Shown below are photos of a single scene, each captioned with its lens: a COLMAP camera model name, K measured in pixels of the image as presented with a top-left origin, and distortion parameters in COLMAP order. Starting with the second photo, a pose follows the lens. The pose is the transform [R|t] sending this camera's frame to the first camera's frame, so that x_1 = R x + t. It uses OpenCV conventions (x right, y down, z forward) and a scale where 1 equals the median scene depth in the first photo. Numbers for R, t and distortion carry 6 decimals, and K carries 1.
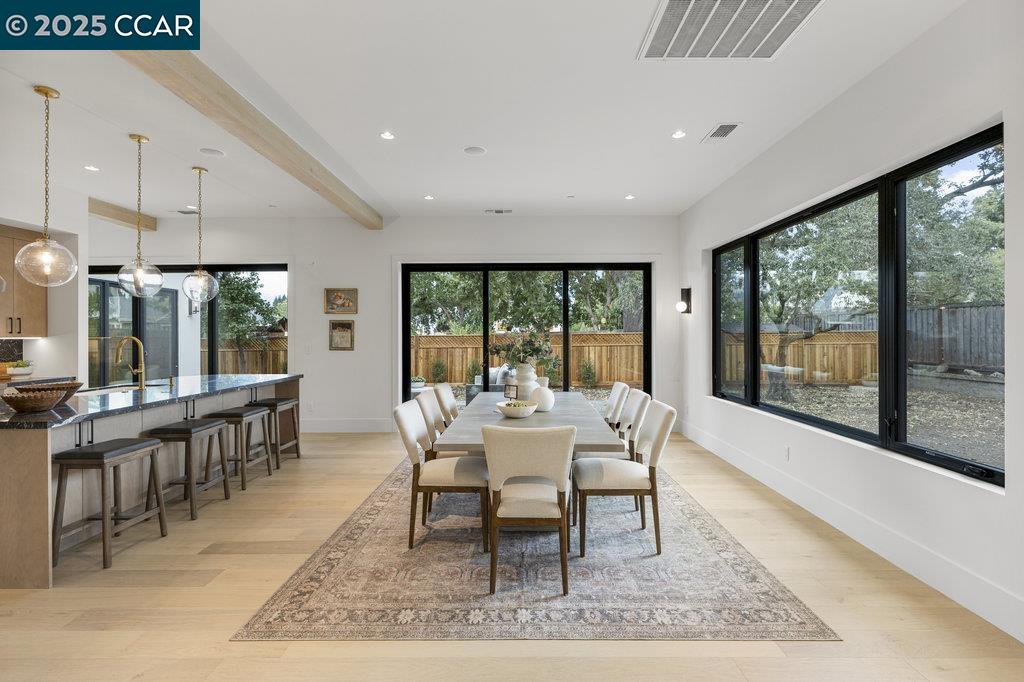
lens RADIAL K [[470.8, 0, 517.6], [0, 470.8, 340.2], [0, 0, 1]] dist [-0.001053, -0.000925]
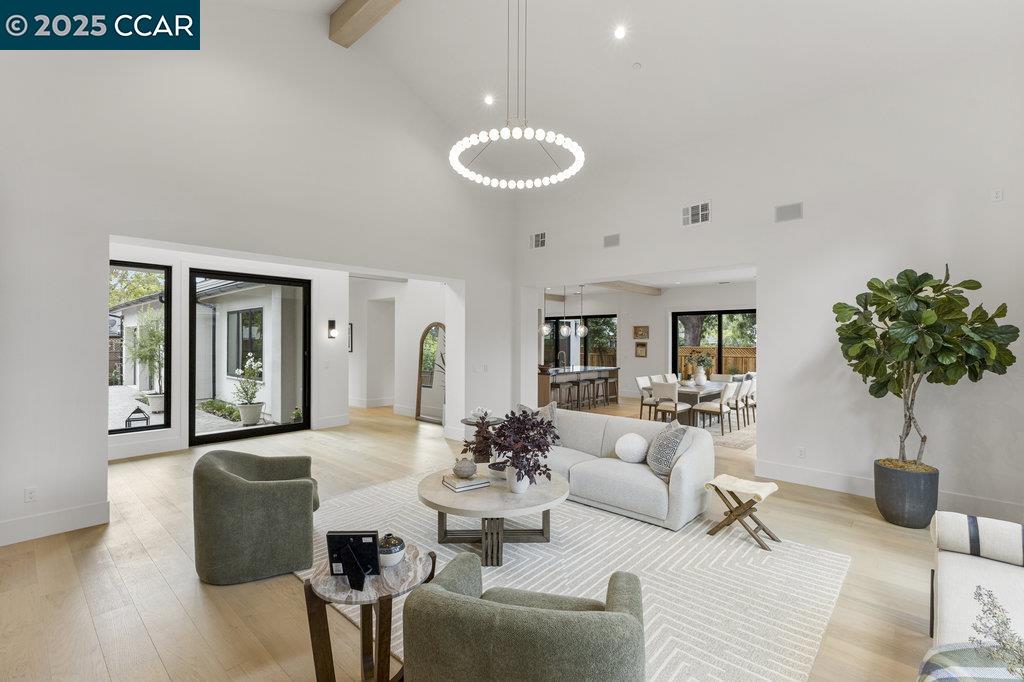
lens RADIAL K [[453.1, 0, 516.1], [0, 453.1, 335.3], [0, 0, 1]] dist [0.011066, -0.000818]
pose [[0.746751, -0.000740, -0.665103, 0.818823], [-0.014677, 0.999738, -0.017590, -0.048005], [0.664941, 0.022897, 0.746545, -1.266934]]
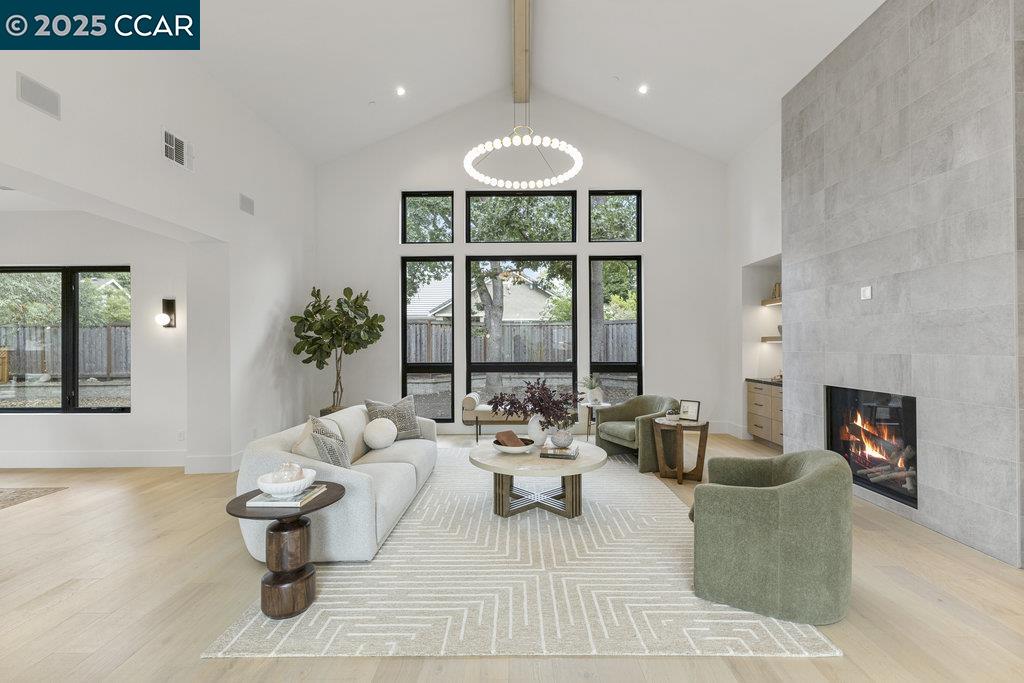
lens RADIAL K [[446.4, 0, 516.4], [0, 446.4, 340.3], [0, 0, 1]] dist [0.014566, -0.006122]
pose [[0.001296, 0.012922, 0.999916, -0.753510], [0.015799, 0.999791, -0.012941, 0.000414], [-0.999874, 0.015814, 0.001092, -0.600660]]
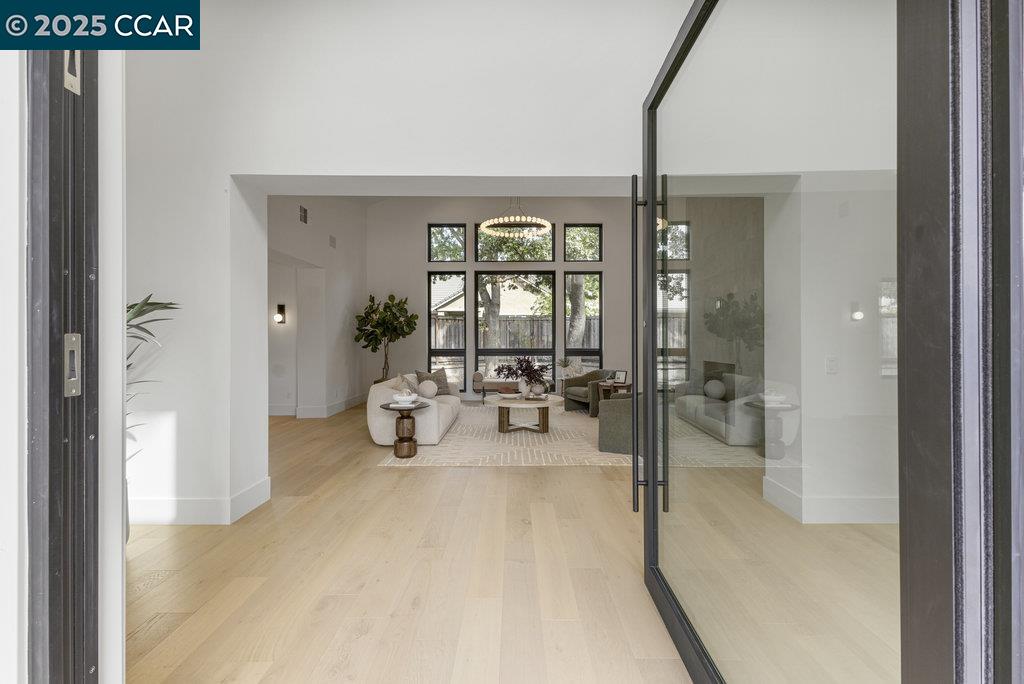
lens RADIAL K [[453.1, 0, 516.1], [0, 453.1, 336.3], [0, 0, 1]] dist [0.011066, -0.000818]
pose [[-0.009632, 0.006726, 0.999931, -1.447053], [0.013423, 0.999888, -0.006597, 0.013938], [-0.999864, 0.013359, -0.009721, -0.600257]]
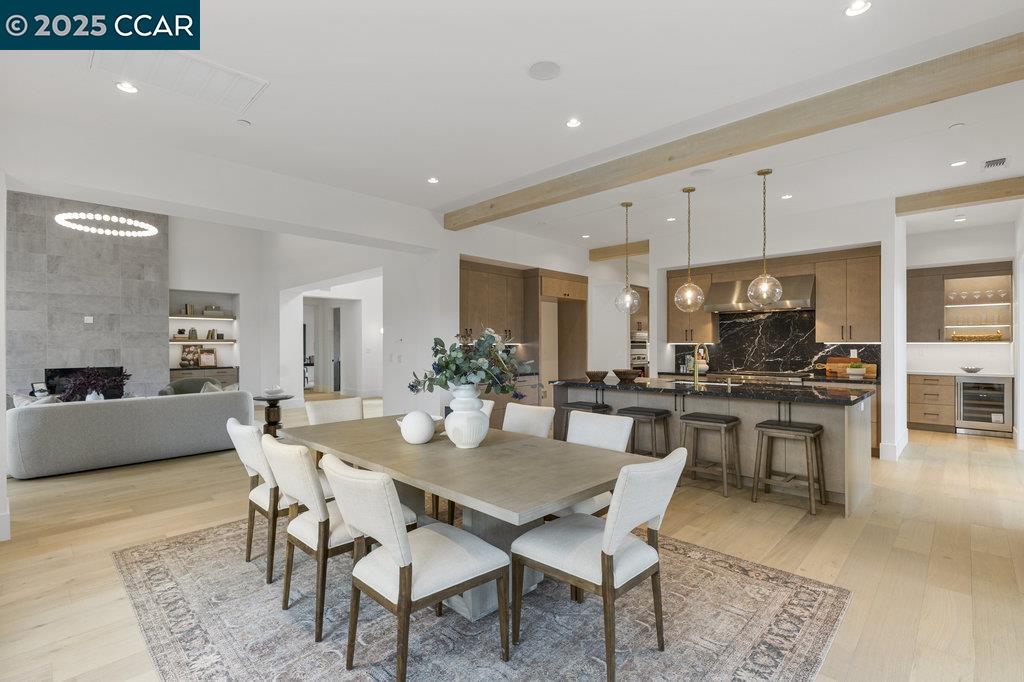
lens RADIAL K [[470.8, 0, 517.6], [0, 470.8, 340.2], [0, 0, 1]] dist [-0.001053, -0.000925]
pose [[-0.685889, 0.001284, -0.727705, 0.448229], [0.000342, 0.999999, 0.001441, -0.014410], [0.727706, 0.000740, -0.685889, 1.485171]]
